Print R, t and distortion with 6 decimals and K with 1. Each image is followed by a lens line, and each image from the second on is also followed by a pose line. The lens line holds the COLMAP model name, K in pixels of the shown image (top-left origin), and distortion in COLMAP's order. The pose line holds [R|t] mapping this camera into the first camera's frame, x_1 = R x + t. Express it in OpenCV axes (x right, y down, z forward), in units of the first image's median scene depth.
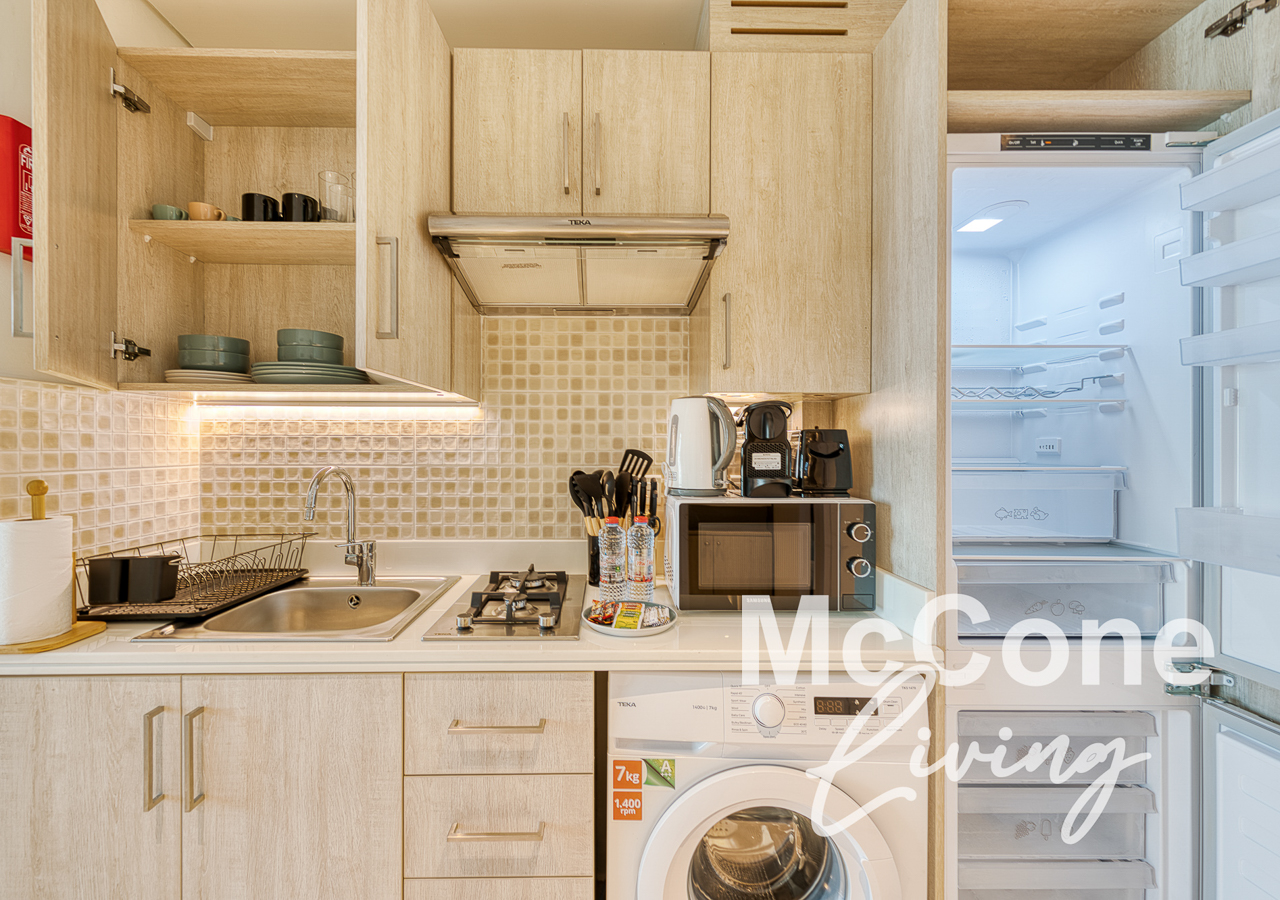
lens RADIAL K [[550.5, 0, 602.1], [0, 550.5, 444.0], [0, 0, 1]] dist [0.016675, -0.005690]
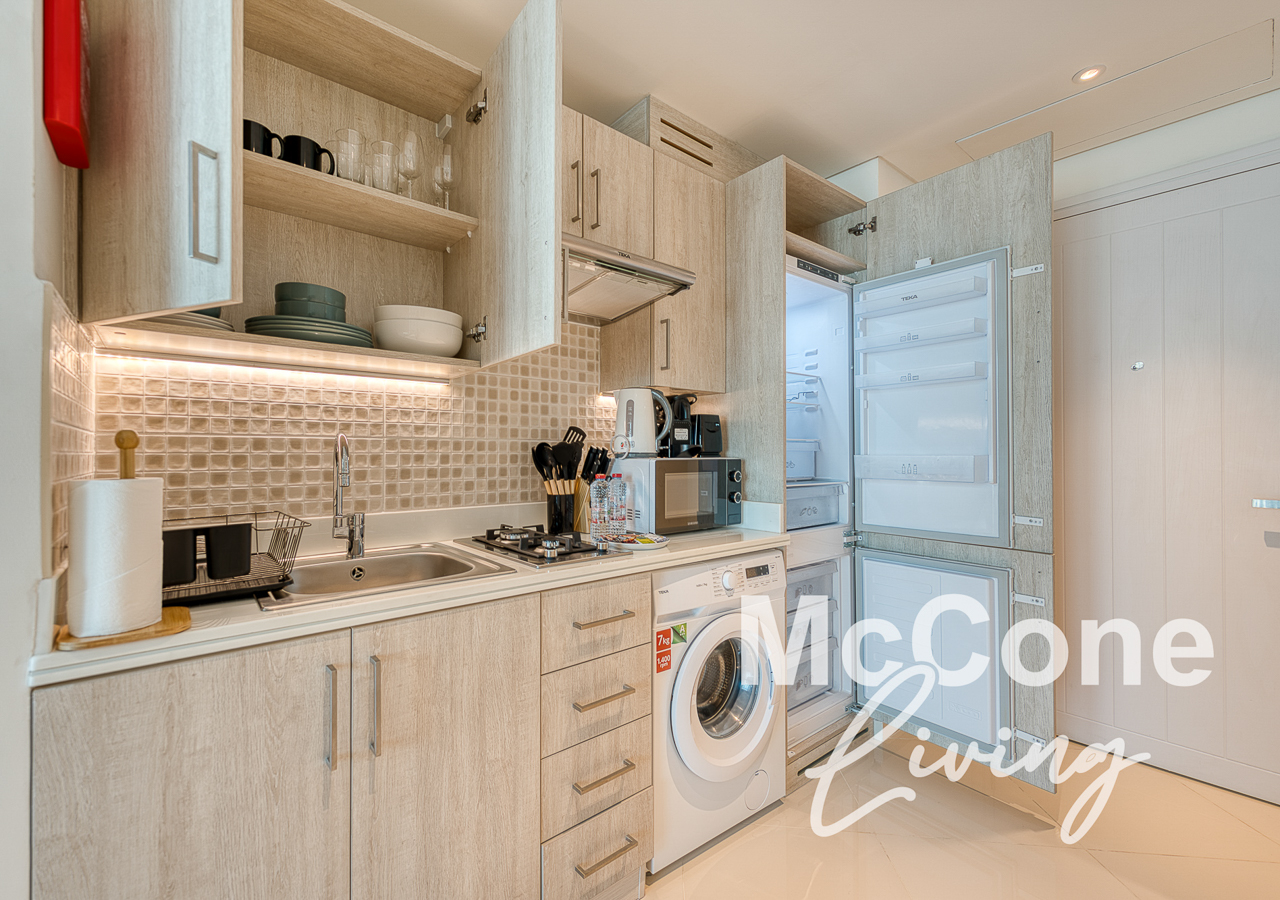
lens RADIAL K [[550.5, 0, 606.2], [0, 550.5, 446.8], [0, 0, 1]] dist [0.016675, -0.005690]
pose [[0.781775, 0.005220, 0.623539, -0.793982], [0.000424, 0.999960, -0.008902, 0.079424], [-0.623561, 0.007224, 0.781742, -0.041524]]
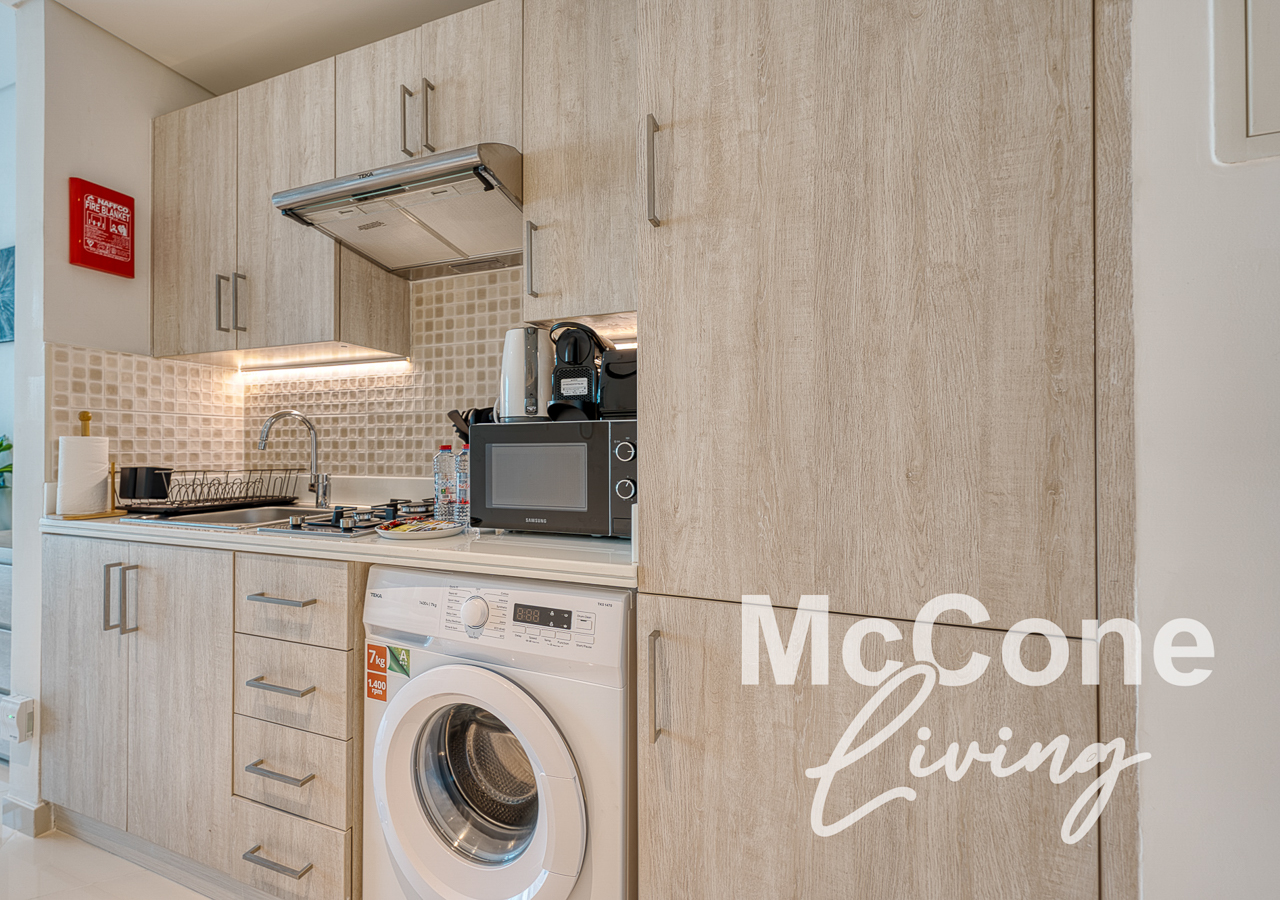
lens RADIAL K [[550.5, 0, 600.7], [0, 550.5, 442.0], [0, 0, 1]] dist [0.016675, -0.005690]
pose [[0.923196, -0.007953, -0.384248, 0.717706], [0.004302, 0.999937, -0.010361, 0.140181], [0.384306, 0.007912, 0.923172, 0.112779]]
